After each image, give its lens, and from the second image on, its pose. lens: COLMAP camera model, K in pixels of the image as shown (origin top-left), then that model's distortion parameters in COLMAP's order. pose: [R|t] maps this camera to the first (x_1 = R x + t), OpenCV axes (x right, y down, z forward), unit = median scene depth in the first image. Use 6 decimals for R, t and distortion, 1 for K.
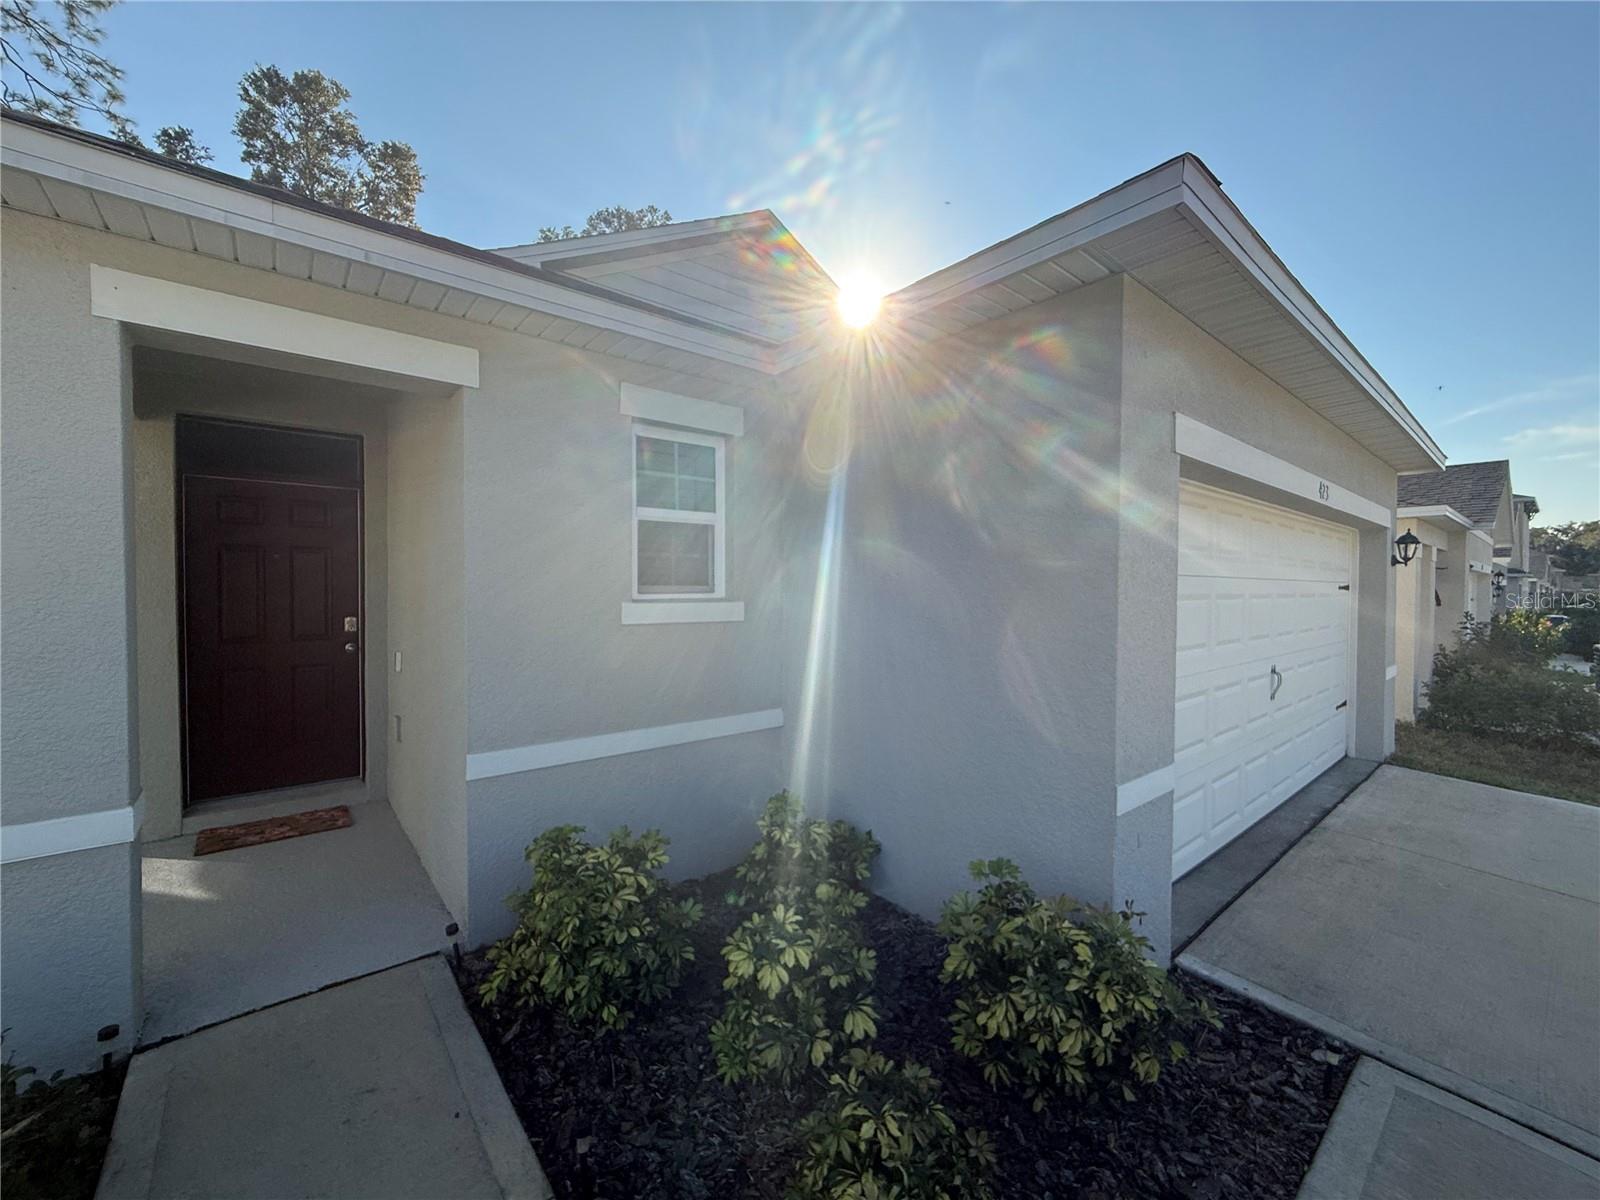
lens RADIAL K [[639.1, 0, 788.4], [0, 639.1, 597.8], [0, 0, 1]] dist [-0.000722, 0.000571]
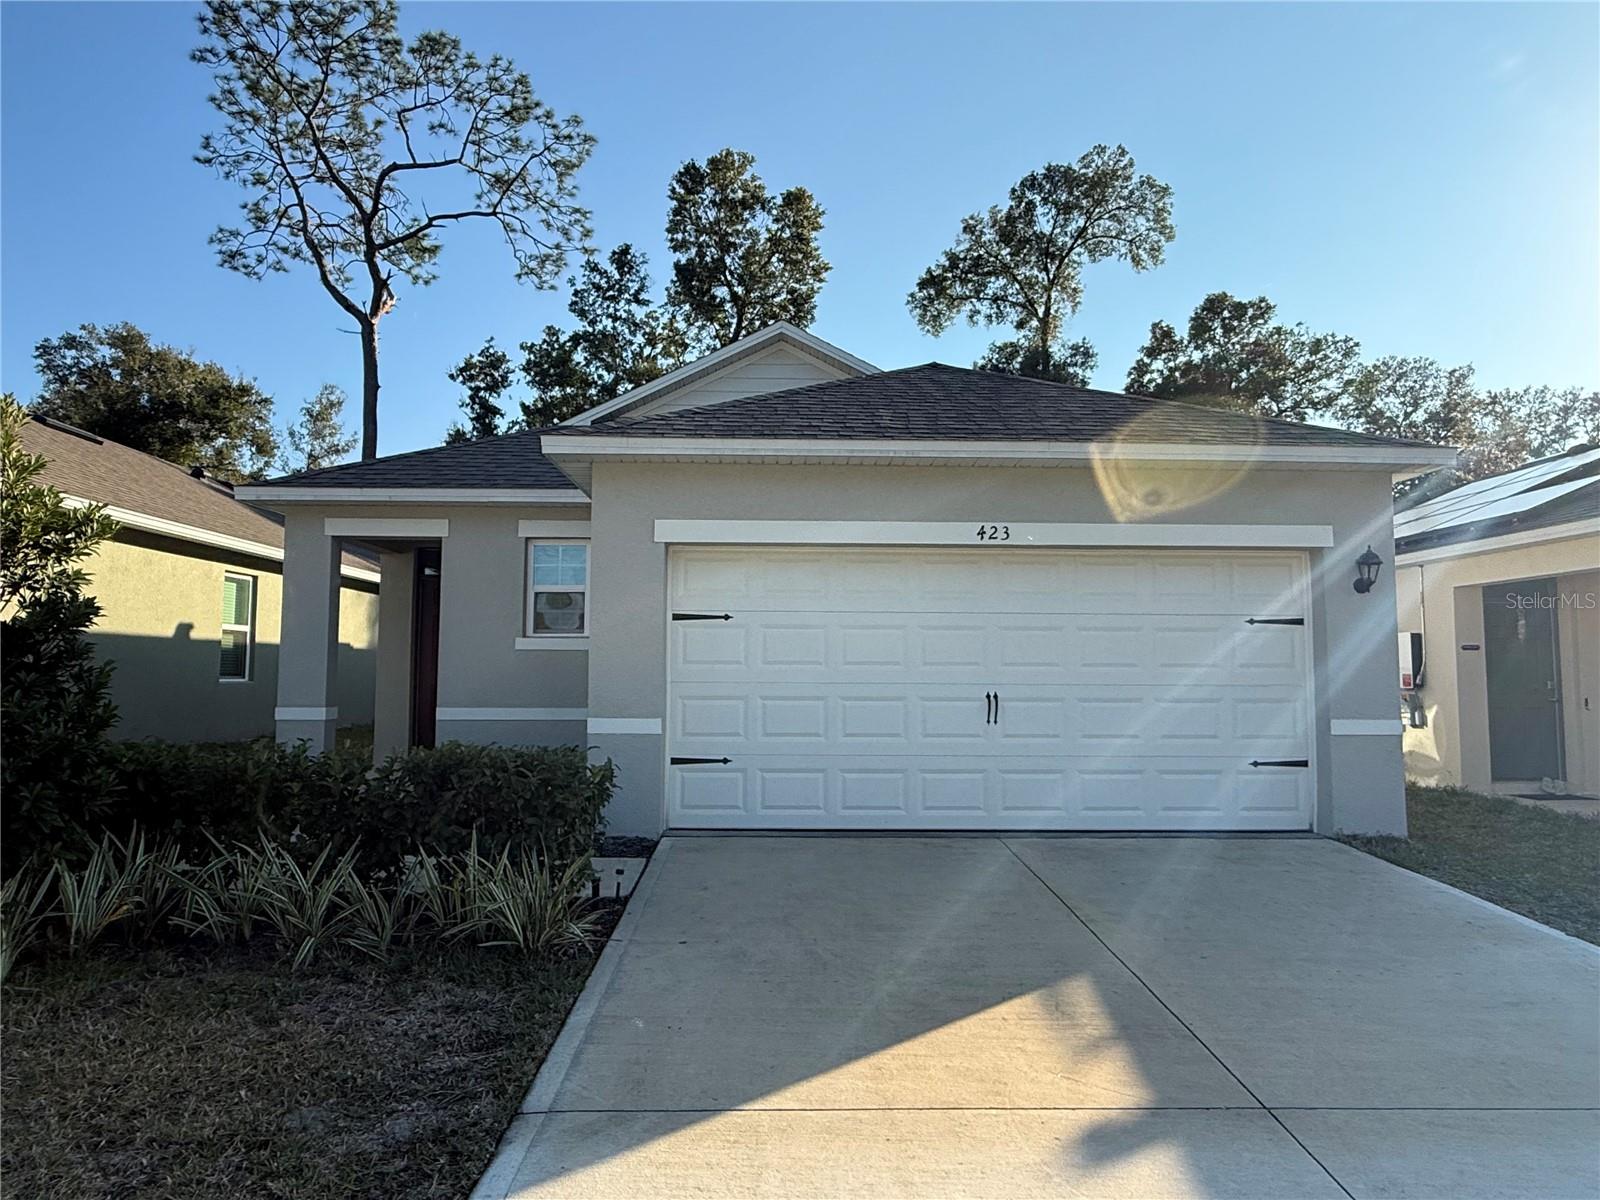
lens RADIAL K [[969.7, 0, 802.5], [0, 969.7, 602.6], [0, 0, 1]] dist [-0.016206, -0.006539]
pose [[0.797010, -0.043072, -0.602428, 0.251602], [-0.008591, 0.996544, -0.082616, 0.015677], [0.603904, 0.071022, 0.793886, -0.089866]]
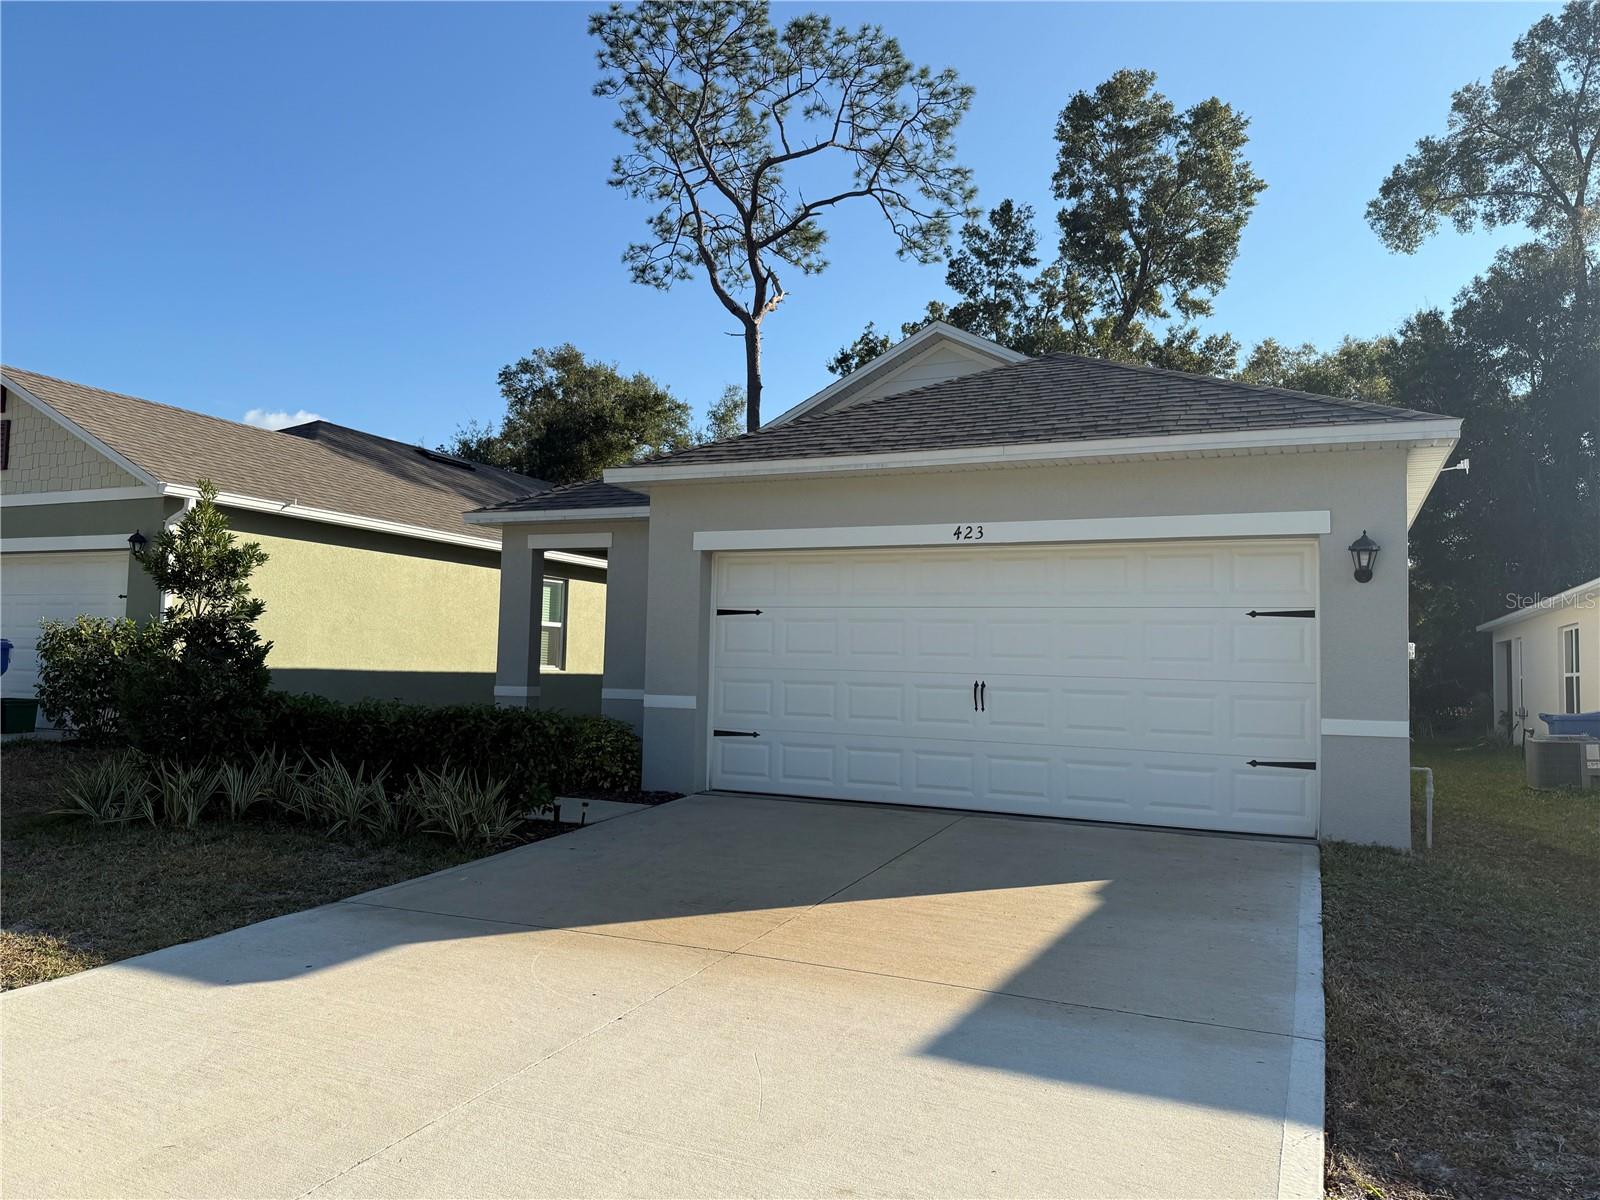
lens RADIAL K [[1173.2, 0, 797.4], [0, 1173.2, 599.8], [0, 0, 1]] dist [-0.002576, -0.040228]
pose [[0.437979, -0.052484, -0.897452, 0.460035], [-0.034962, 0.996545, -0.075341, 0.023249], [0.898305, 0.064374, 0.434631, -0.032331]]
